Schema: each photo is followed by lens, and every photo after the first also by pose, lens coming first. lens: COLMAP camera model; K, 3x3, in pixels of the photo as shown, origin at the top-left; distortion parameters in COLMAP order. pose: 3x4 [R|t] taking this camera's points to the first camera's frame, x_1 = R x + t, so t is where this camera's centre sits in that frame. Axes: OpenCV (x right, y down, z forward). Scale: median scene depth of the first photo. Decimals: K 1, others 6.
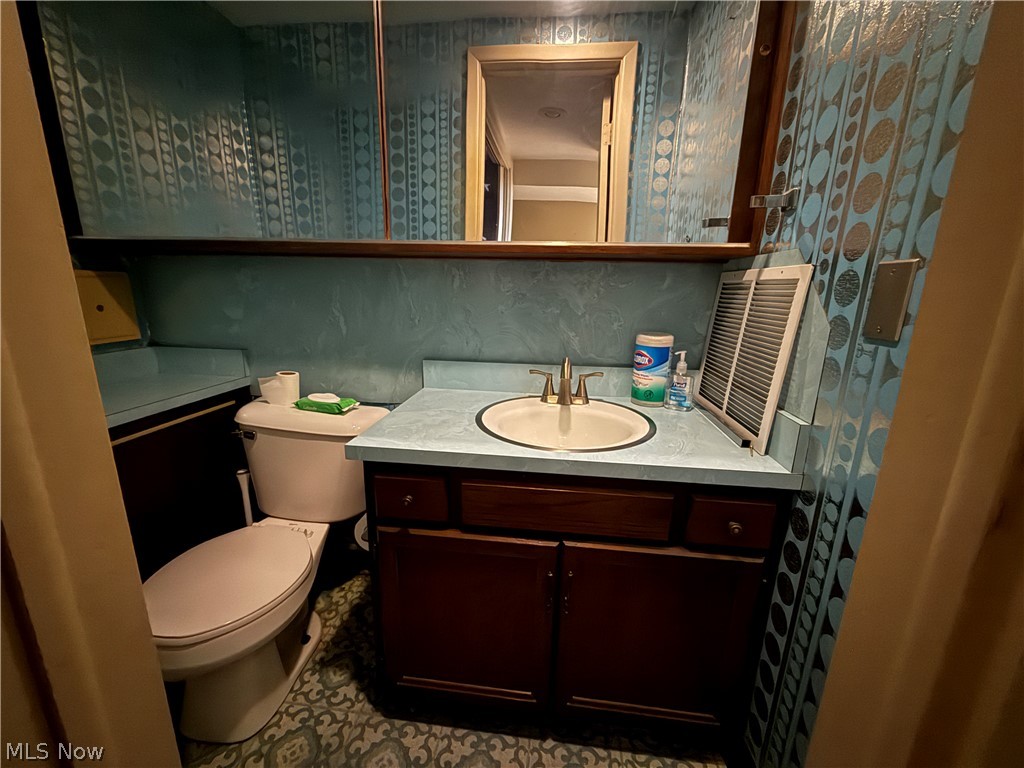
lens RADIAL K [[406.6, 0, 513.7], [0, 406.6, 383.2], [0, 0, 1]] dist [-0.003488, -0.000149]
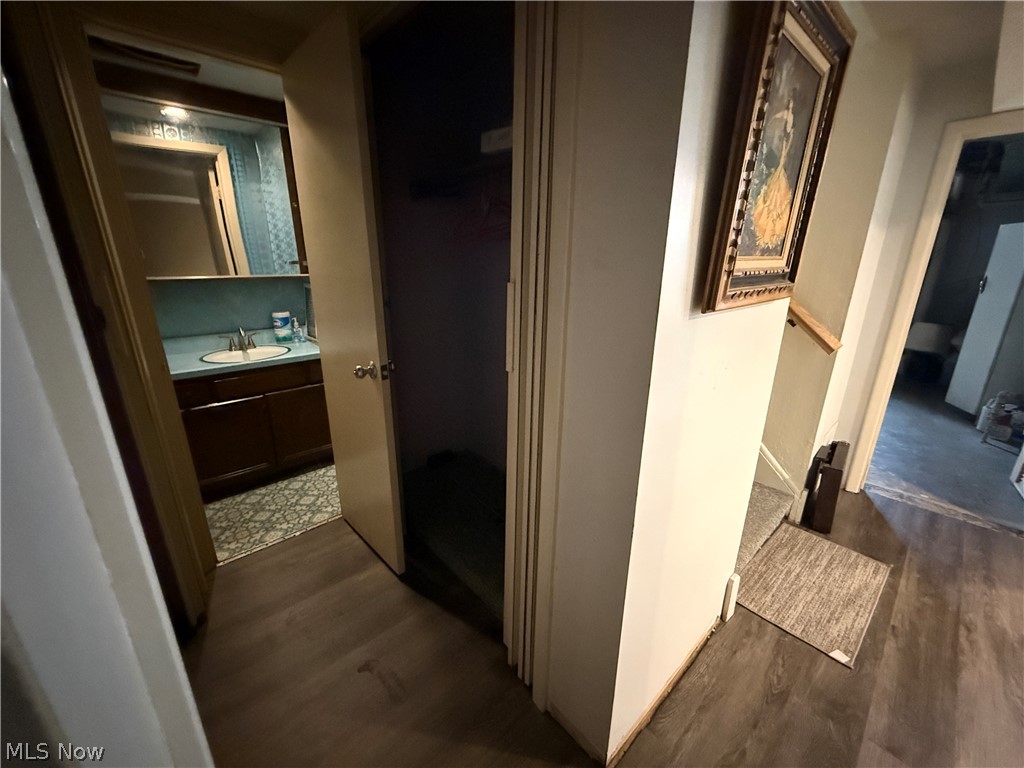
lens RADIAL K [[406.6, 0, 512.0], [0, 406.6, 380.1], [0, 0, 1]] dist [-0.003488, -0.000149]
pose [[0.661372, -0.241536, 0.710103, -0.490405], [0.179329, 0.970195, 0.162982, 0.108782], [-0.728305, 0.019551, 0.684974, -1.462127]]
